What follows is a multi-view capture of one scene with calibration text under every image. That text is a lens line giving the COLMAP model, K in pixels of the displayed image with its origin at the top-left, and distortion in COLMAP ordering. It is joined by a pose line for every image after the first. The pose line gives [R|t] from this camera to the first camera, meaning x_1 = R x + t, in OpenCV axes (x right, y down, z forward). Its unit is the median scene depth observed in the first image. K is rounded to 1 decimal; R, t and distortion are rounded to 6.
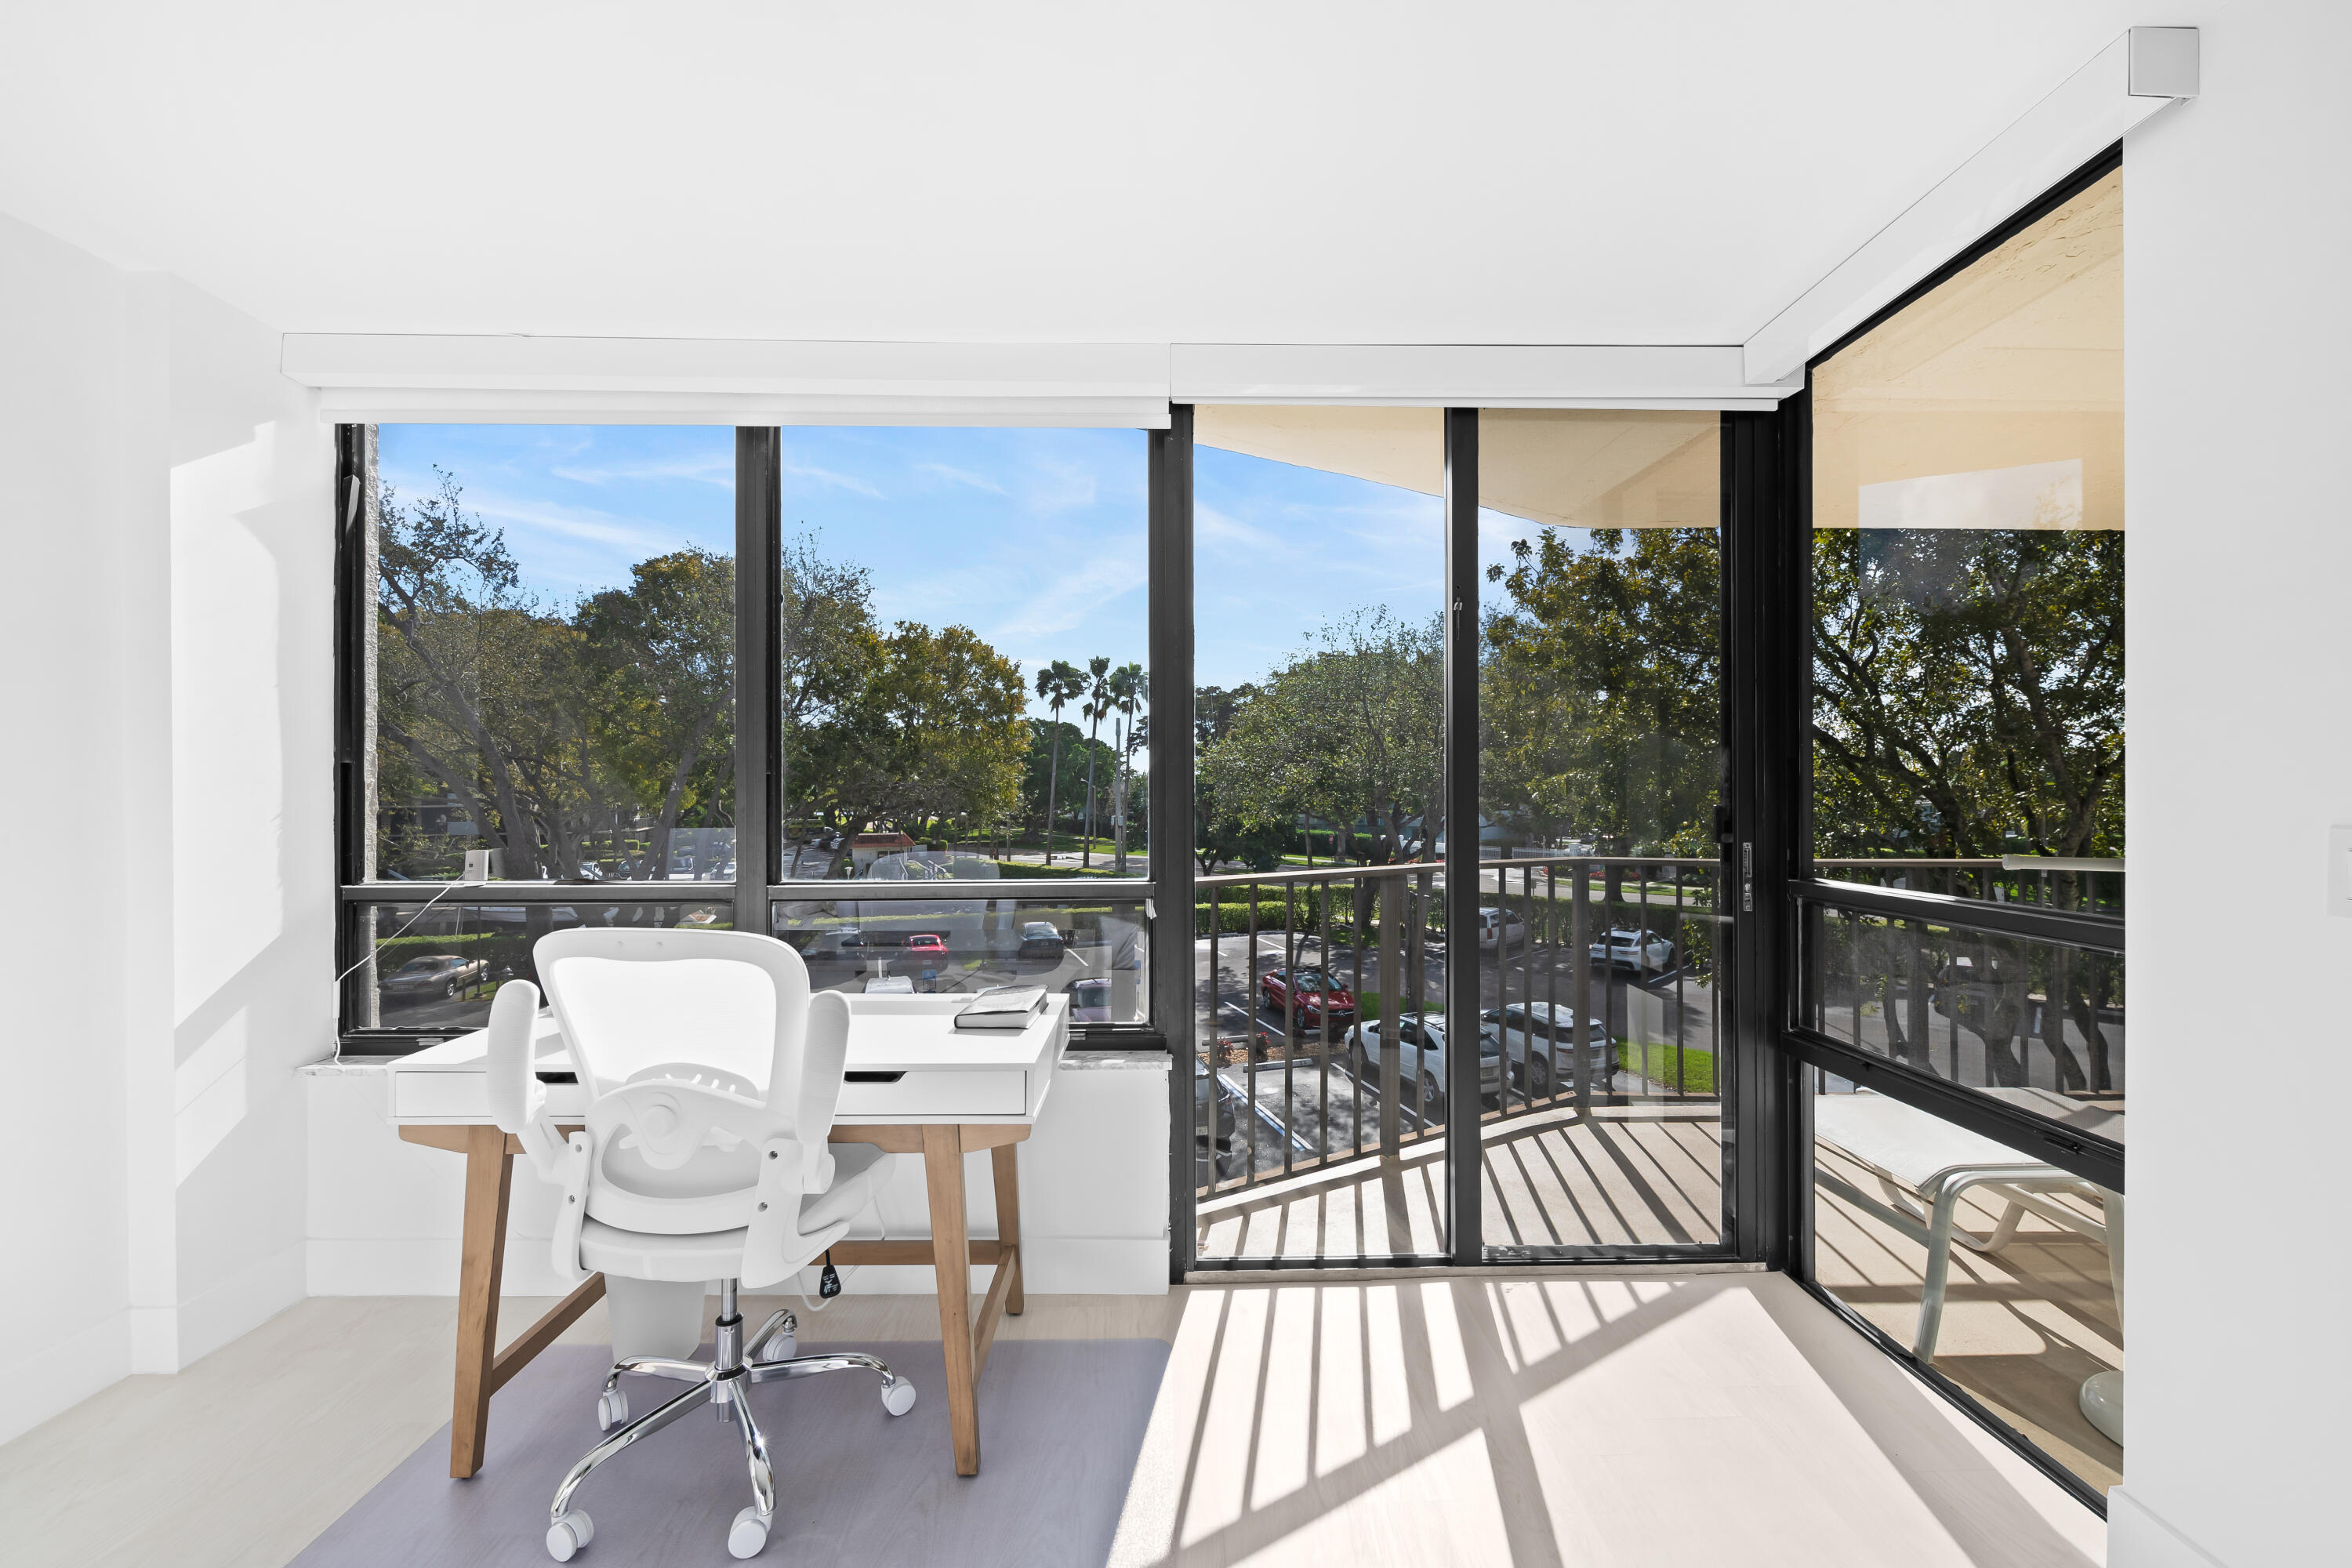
lens RADIAL K [[940.9, 0, 1191.3], [0, 940.9, 786.0], [0, 0, 1]] dist [-0.001223, -0.000354]
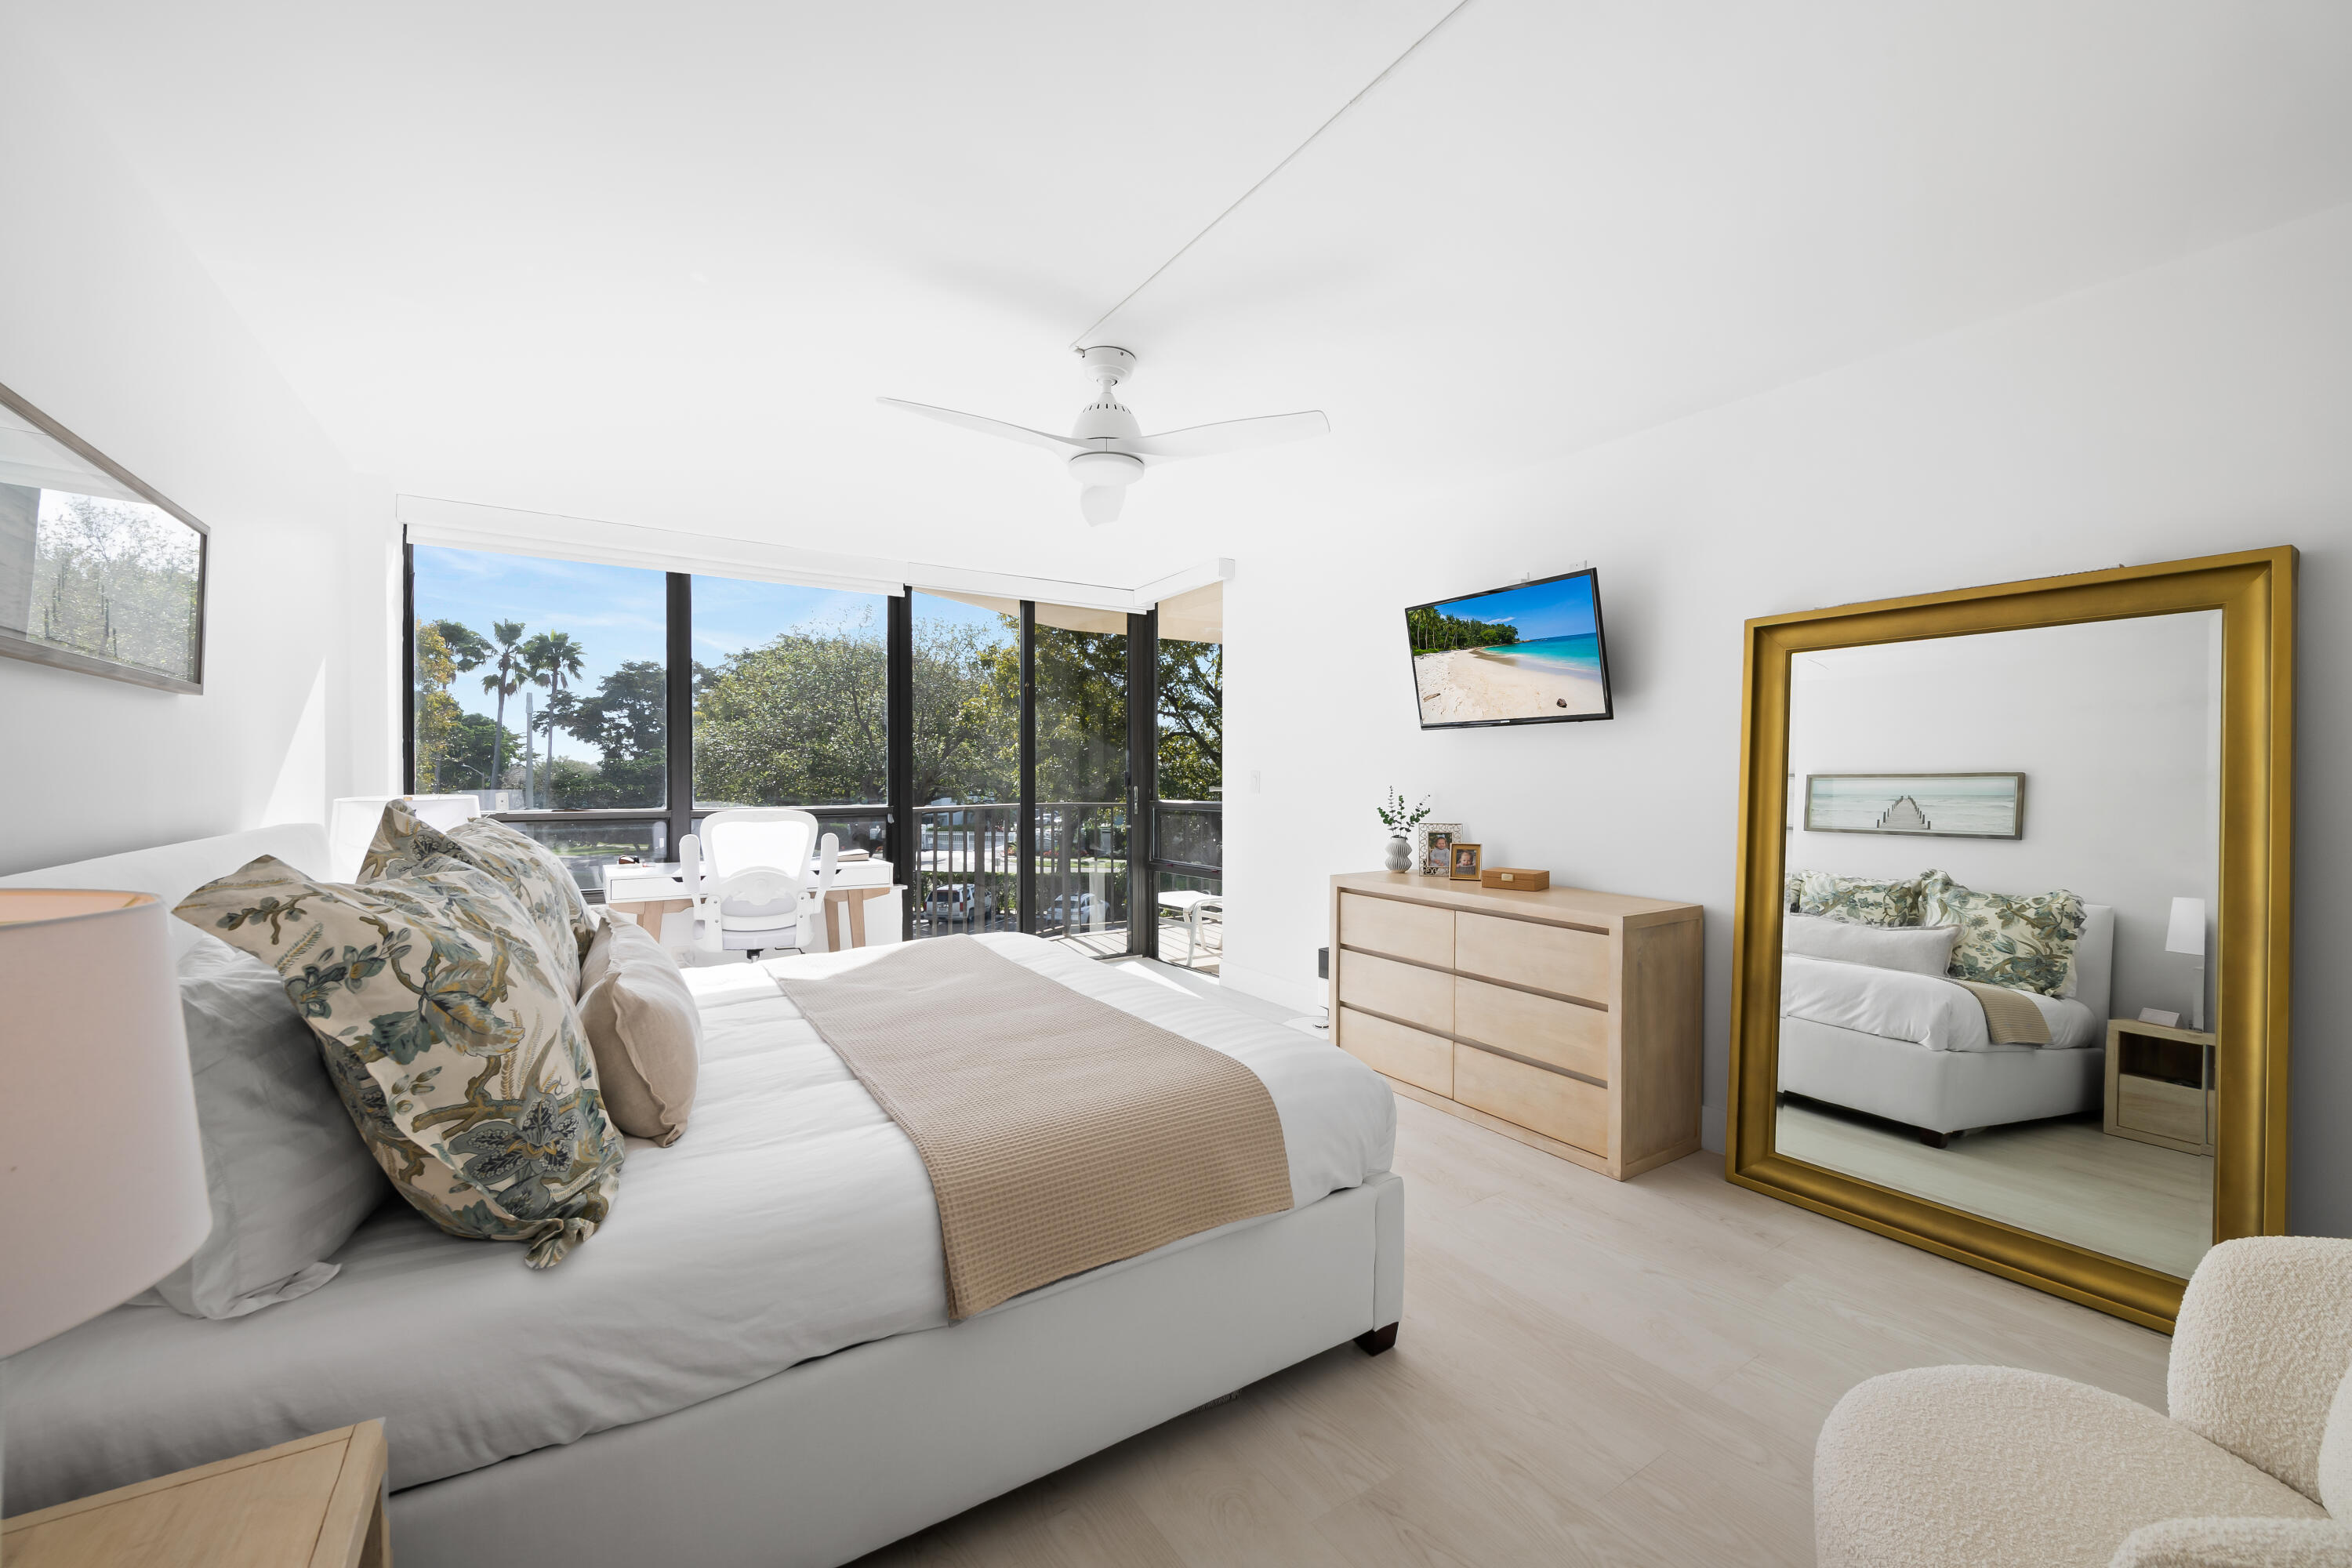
lens RADIAL K [[940.9, 0, 1191.3], [0, 940.9, 786.0], [0, 0, 1]] dist [-0.001223, -0.000354]
pose [[0.846763, -0.003961, 0.531955, -0.066220], [-0.002347, 0.999935, 0.011181, 0.003334], [-0.531964, -0.010717, 0.846699, -0.129223]]
